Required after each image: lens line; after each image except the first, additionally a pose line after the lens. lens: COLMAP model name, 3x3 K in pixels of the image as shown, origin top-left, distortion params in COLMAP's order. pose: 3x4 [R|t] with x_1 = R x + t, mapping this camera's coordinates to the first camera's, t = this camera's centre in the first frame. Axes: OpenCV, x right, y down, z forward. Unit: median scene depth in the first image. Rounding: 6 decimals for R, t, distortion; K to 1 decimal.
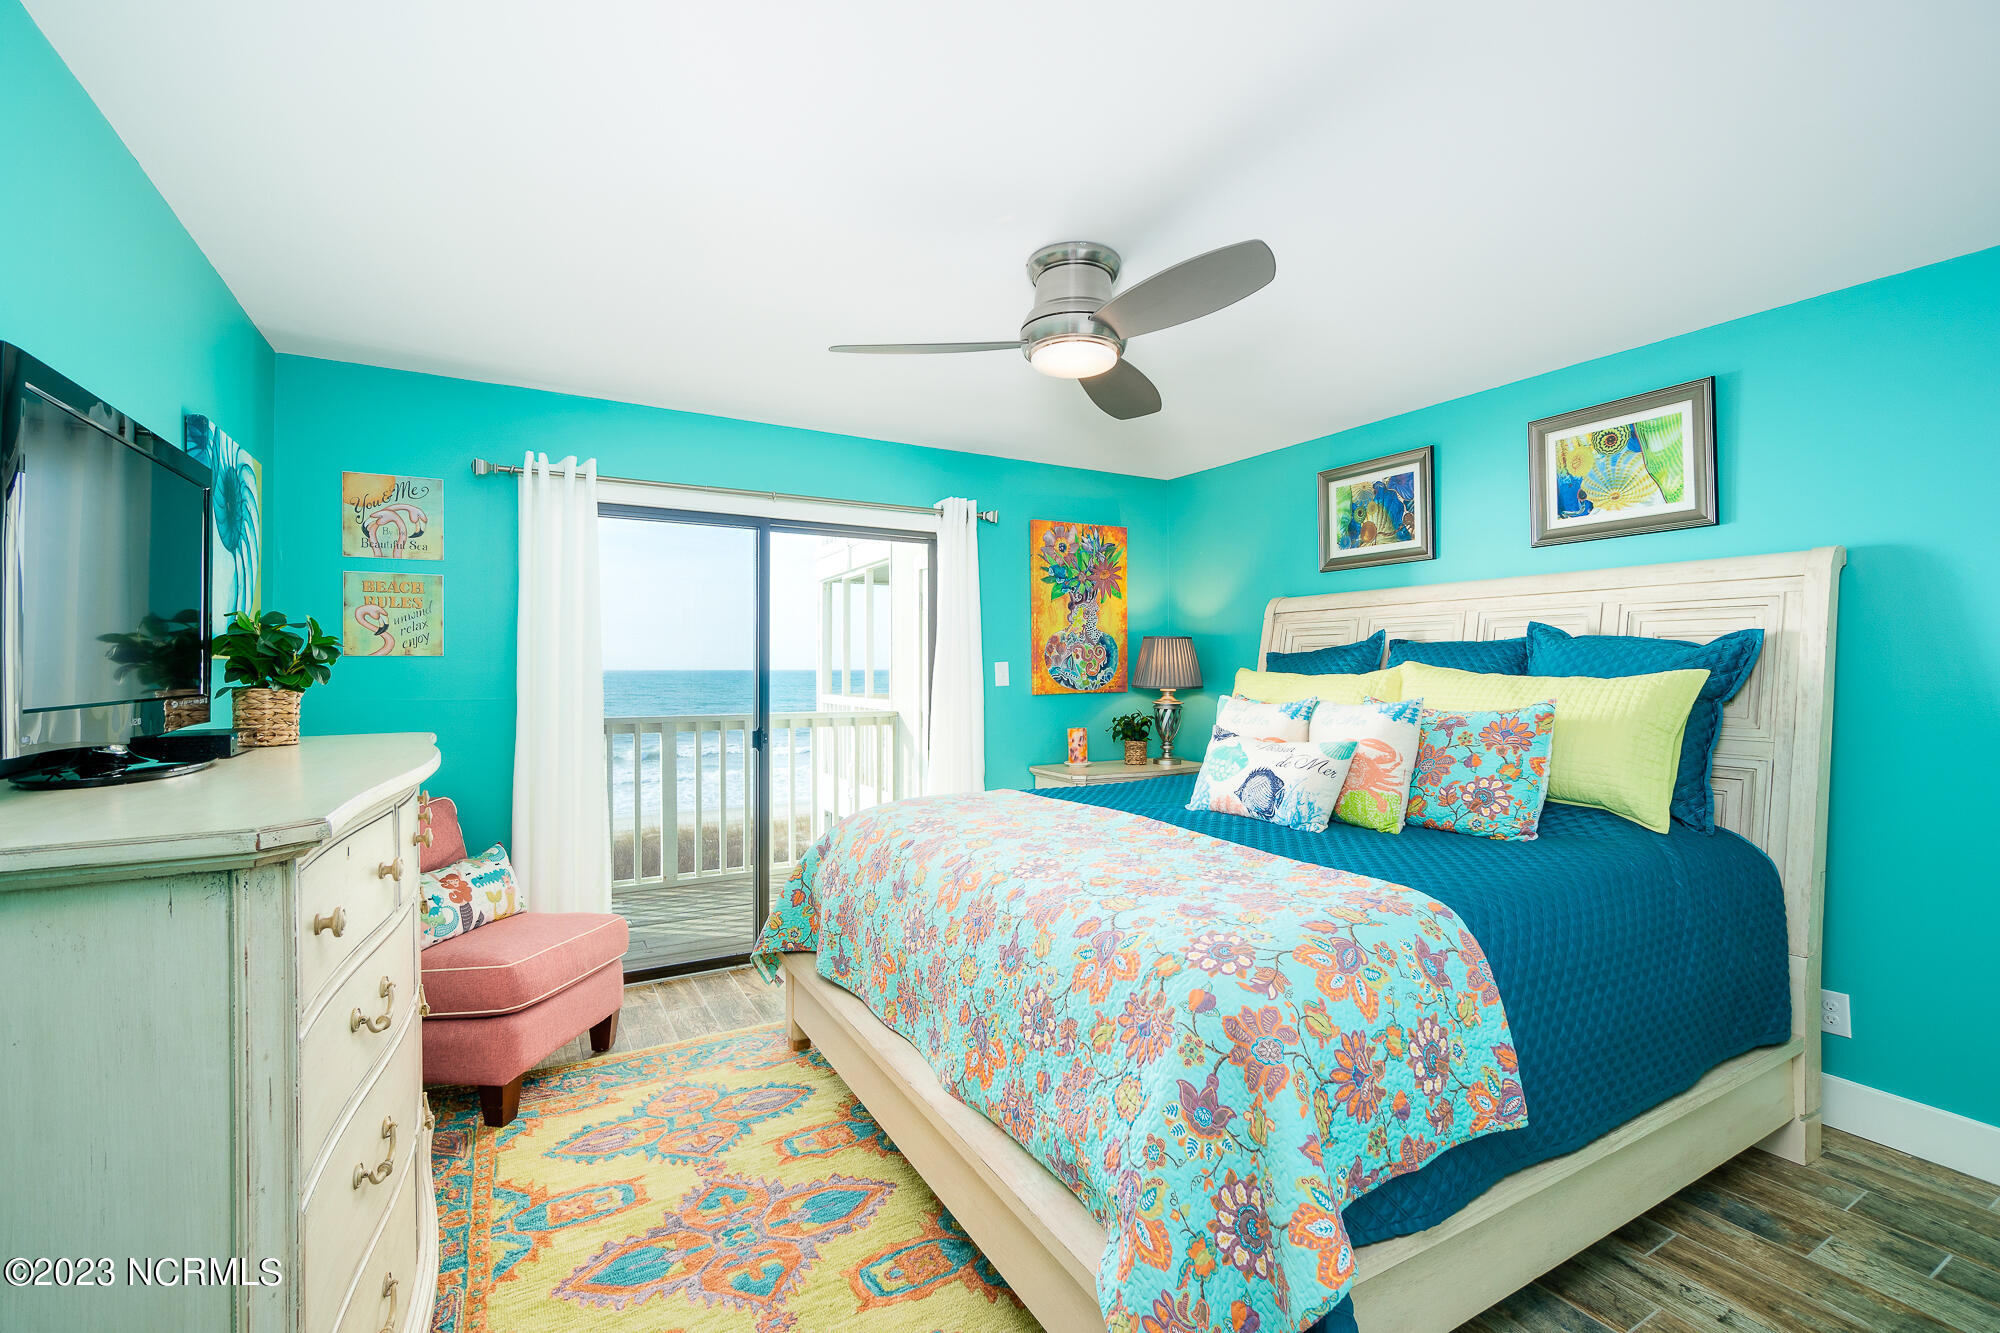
lens RADIAL K [[863.2, 0, 996.3], [0, 863.2, 664.8], [0, 0, 1]] dist [-0.002152, 0.000151]
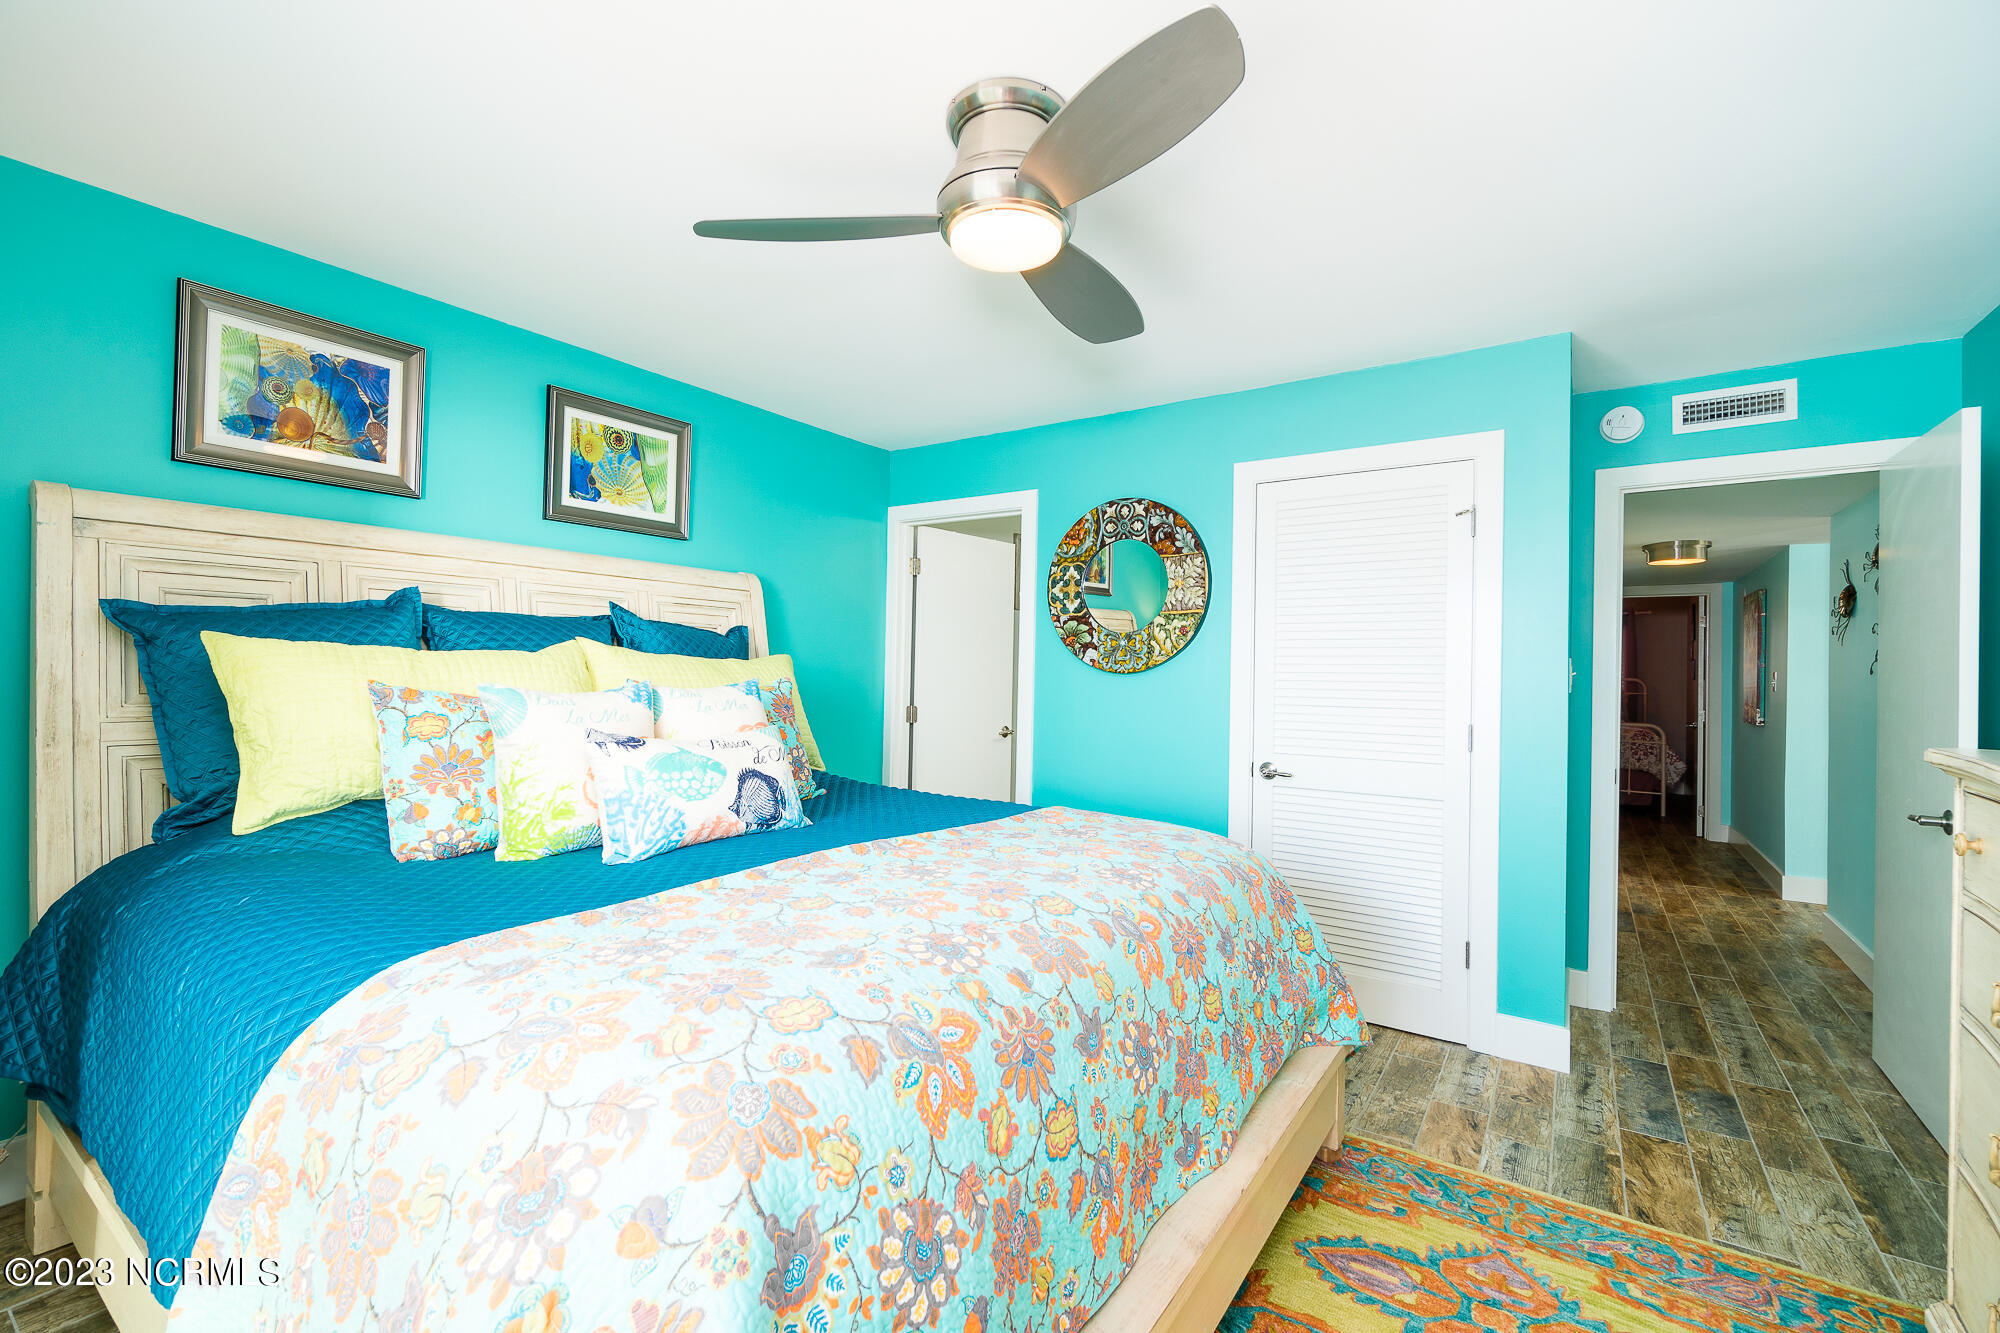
lens RADIAL K [[863.2, 0, 991.2], [0, 863.2, 666.8], [0, 0, 1]] dist [-0.002152, 0.000151]
pose [[-0.443312, -0.003805, 0.896359, -0.455330], [-0.022048, 0.999735, -0.006661, 0.021613], [-0.896096, -0.022716, -0.443279, 1.022120]]
